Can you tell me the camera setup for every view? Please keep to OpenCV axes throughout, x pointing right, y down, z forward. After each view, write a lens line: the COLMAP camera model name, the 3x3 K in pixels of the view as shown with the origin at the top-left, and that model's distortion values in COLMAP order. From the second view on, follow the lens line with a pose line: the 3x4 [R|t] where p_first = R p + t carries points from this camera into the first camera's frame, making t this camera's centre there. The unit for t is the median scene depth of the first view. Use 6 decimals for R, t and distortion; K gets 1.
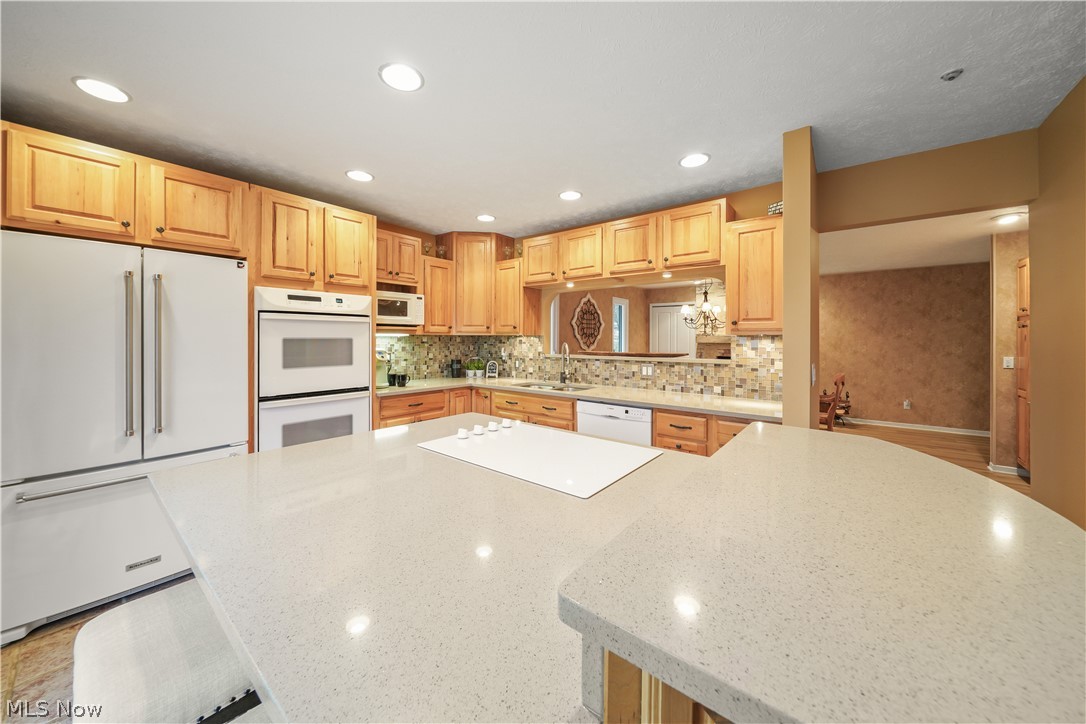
lens RADIAL K [[383.2, 0, 539.1], [0, 383.2, 337.3], [0, 0, 1]] dist [-0.008403, 0.000690]
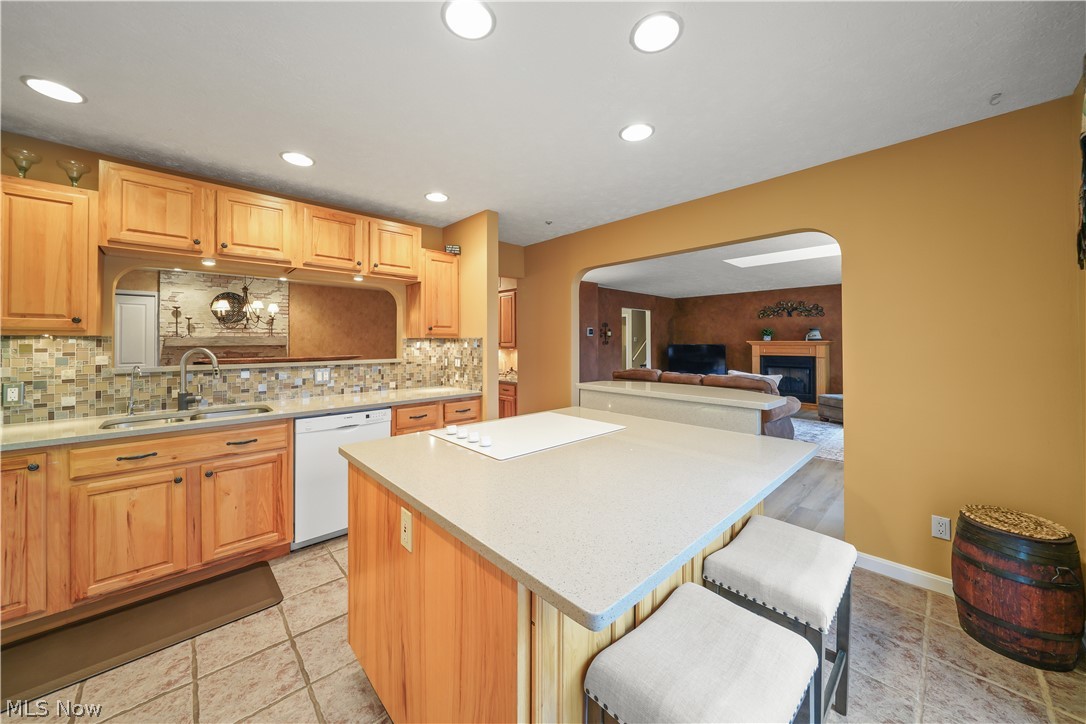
lens RADIAL K [[383.2, 0, 534.4], [0, 383.2, 337.4], [0, 0, 1]] dist [-0.008403, 0.000690]
pose [[0.145182, 0.006533, 0.989383, -0.326179], [-0.002165, 0.999978, -0.006285, -0.000520], [-0.989403, -0.001229, 0.145193, 0.213777]]
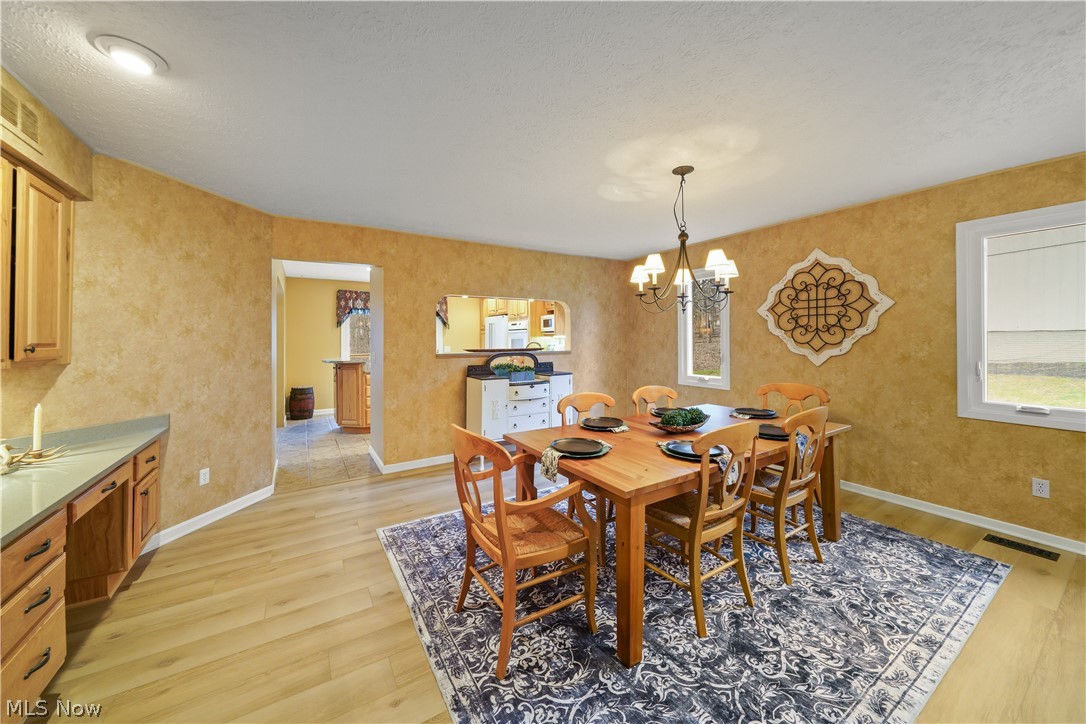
lens RADIAL K [[383.2, 0, 532.6], [0, 383.2, 338.4], [0, 0, 1]] dist [-0.008403, 0.000690]
pose [[-0.347433, 0.000023, -0.937705, 0.923256], [0.011634, 0.999923, -0.004286, 0.006928], [0.937632, -0.012398, -0.347407, 0.975531]]
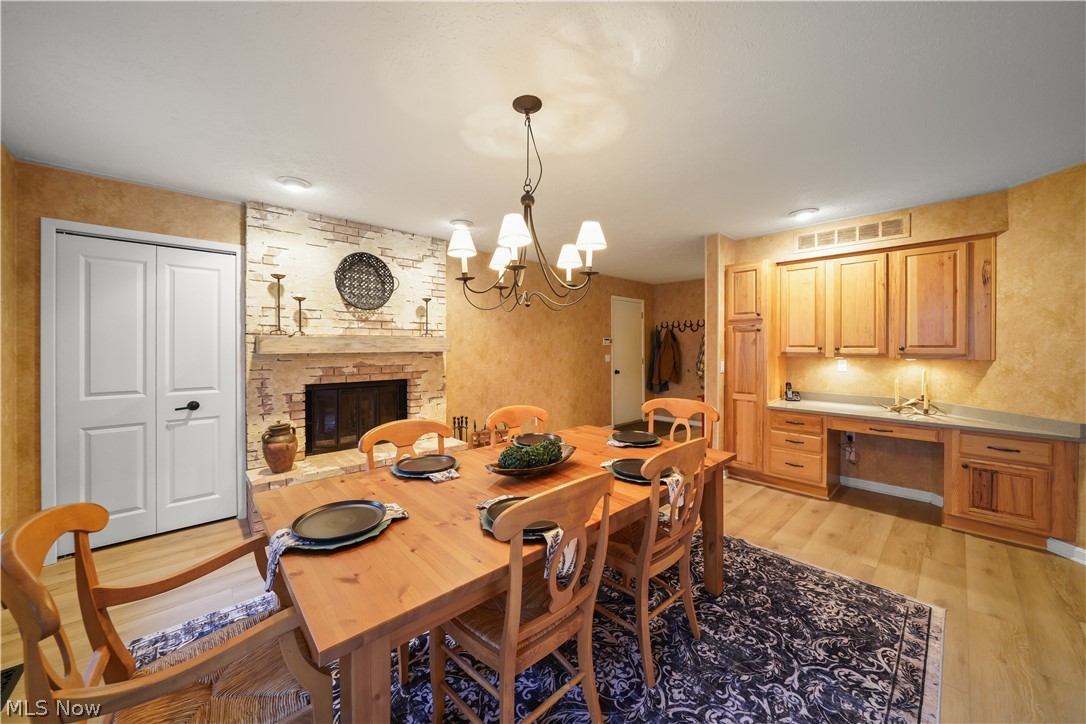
lens RADIAL K [[383.2, 0, 533.1], [0, 383.2, 350.5], [0, 0, 1]] dist [-0.008403, 0.000690]
pose [[0.162927, -0.014630, 0.986530, 0.117678], [-0.002410, 0.999881, 0.015226, 0.005612], [-0.986635, -0.004858, 0.162873, 0.930067]]
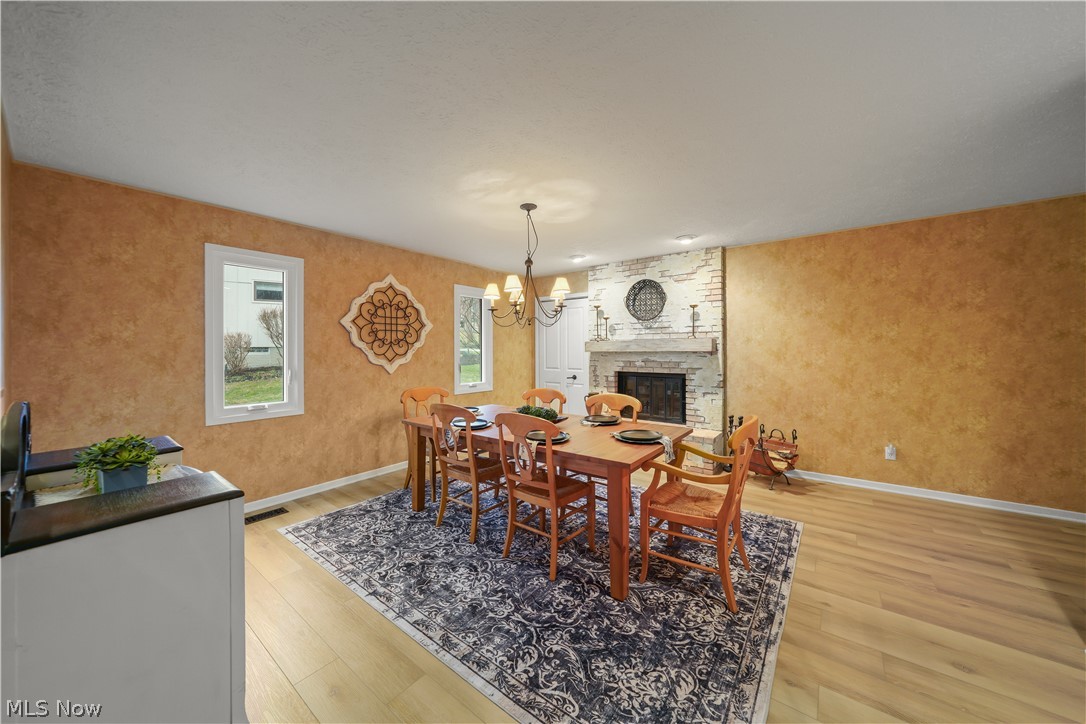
lens RADIAL K [[383.2, 0, 537.8], [0, 383.2, 350.3], [0, 0, 1]] dist [-0.008403, 0.000690]
pose [[0.999874, -0.010922, 0.011482, 0.437874], [0.010820, 0.999902, 0.008922, 0.006340], [-0.011578, -0.008797, 0.999894, 0.439966]]
